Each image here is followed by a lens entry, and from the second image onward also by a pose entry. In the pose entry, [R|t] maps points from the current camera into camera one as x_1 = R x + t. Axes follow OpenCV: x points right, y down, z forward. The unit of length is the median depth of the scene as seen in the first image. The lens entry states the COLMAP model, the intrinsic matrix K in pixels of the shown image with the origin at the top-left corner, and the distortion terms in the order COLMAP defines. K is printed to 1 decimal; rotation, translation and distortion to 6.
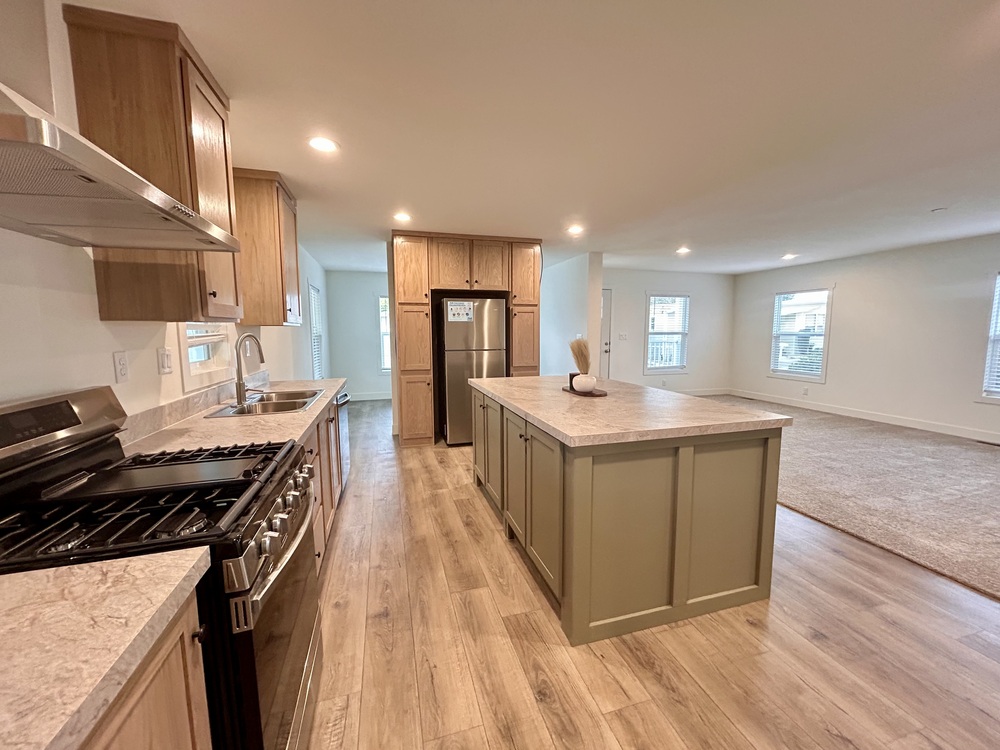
lens RADIAL K [[399.3, 0, 498.6], [0, 399.3, 373.4], [0, 0, 1]] dist [-0.001358, 0.000787]
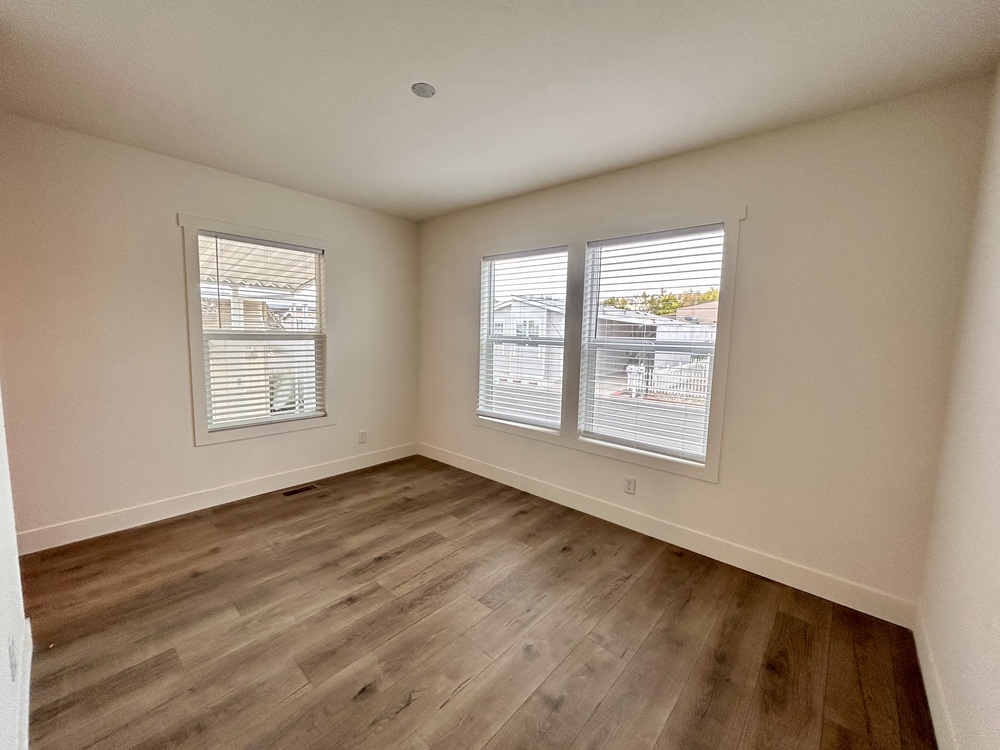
lens RADIAL K [[399.3, 0, 499.8], [0, 399.3, 368.8], [0, 0, 1]] dist [-0.001358, 0.000787]
pose [[0.530738, 0.106330, -0.840840, 0.637413], [-0.117773, 0.991726, 0.051072, -0.162130], [0.839313, 0.071922, 0.538870, 1.254759]]
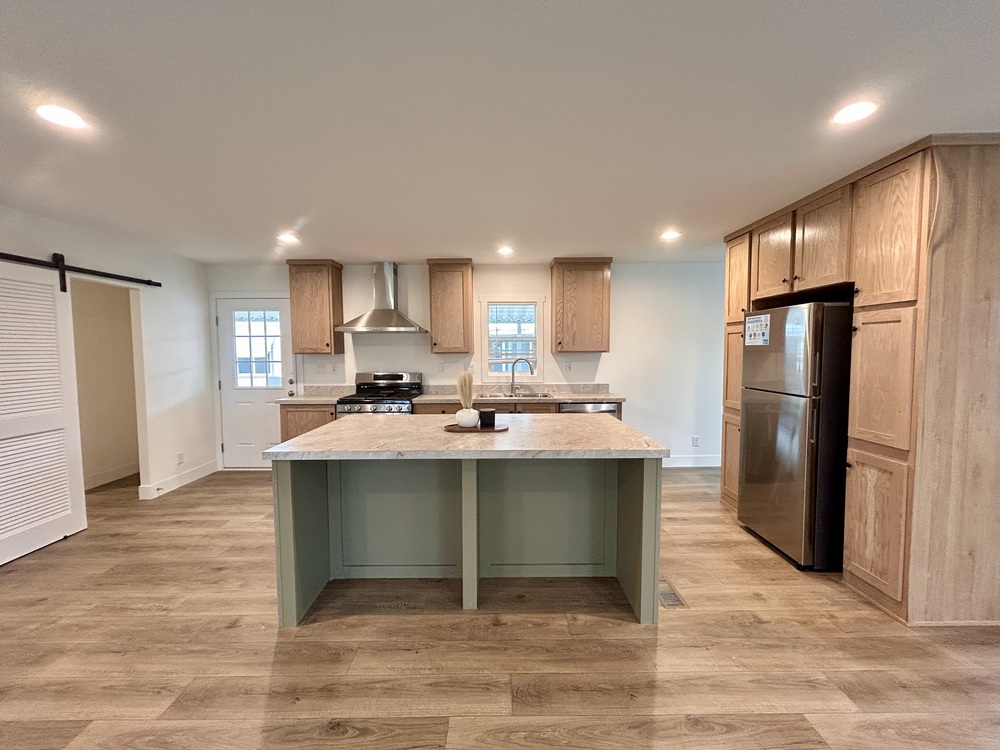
lens RADIAL K [[399.3, 0, 498.4], [0, 399.3, 375.3], [0, 0, 1]] dist [-0.001358, 0.000787]
pose [[-0.262892, 0.065761, -0.962581, 0.482914], [-0.099396, 0.990520, 0.094816, -0.111622], [0.959692, 0.120603, -0.253864, 0.817950]]
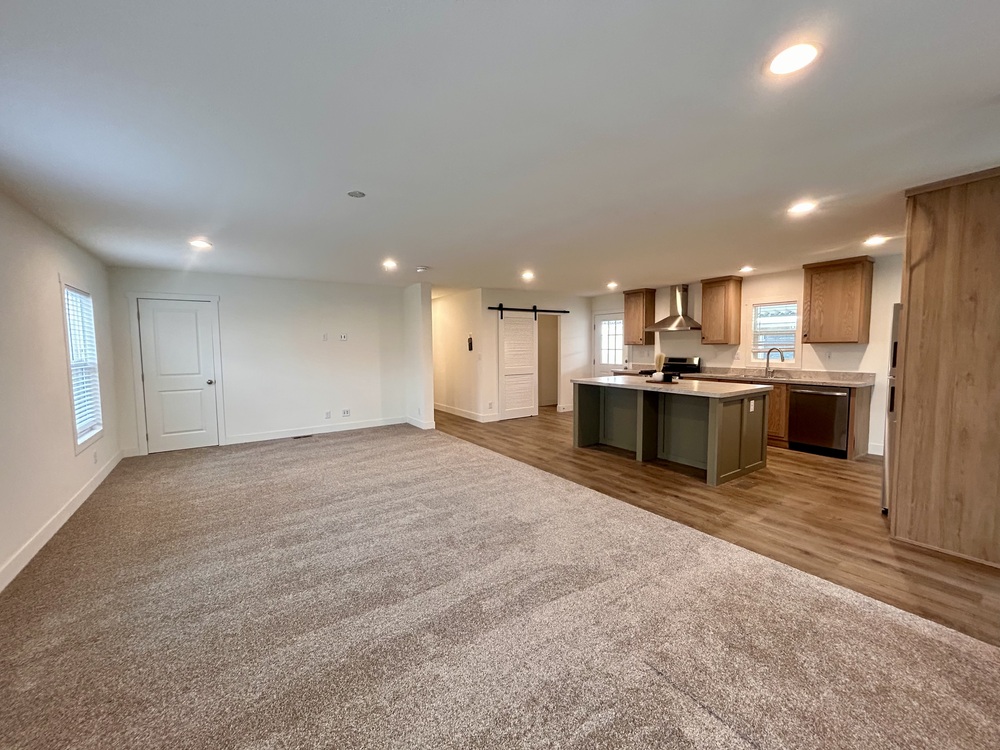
lens RADIAL K [[399.3, 0, 499.8], [0, 399.3, 374.8], [0, 0, 1]] dist [-0.001358, 0.000787]
pose [[-0.946572, 0.035187, -0.320567, 0.865453], [-0.023425, 0.983902, 0.177167, -0.226567], [0.321640, 0.175210, -0.930510, 1.929979]]
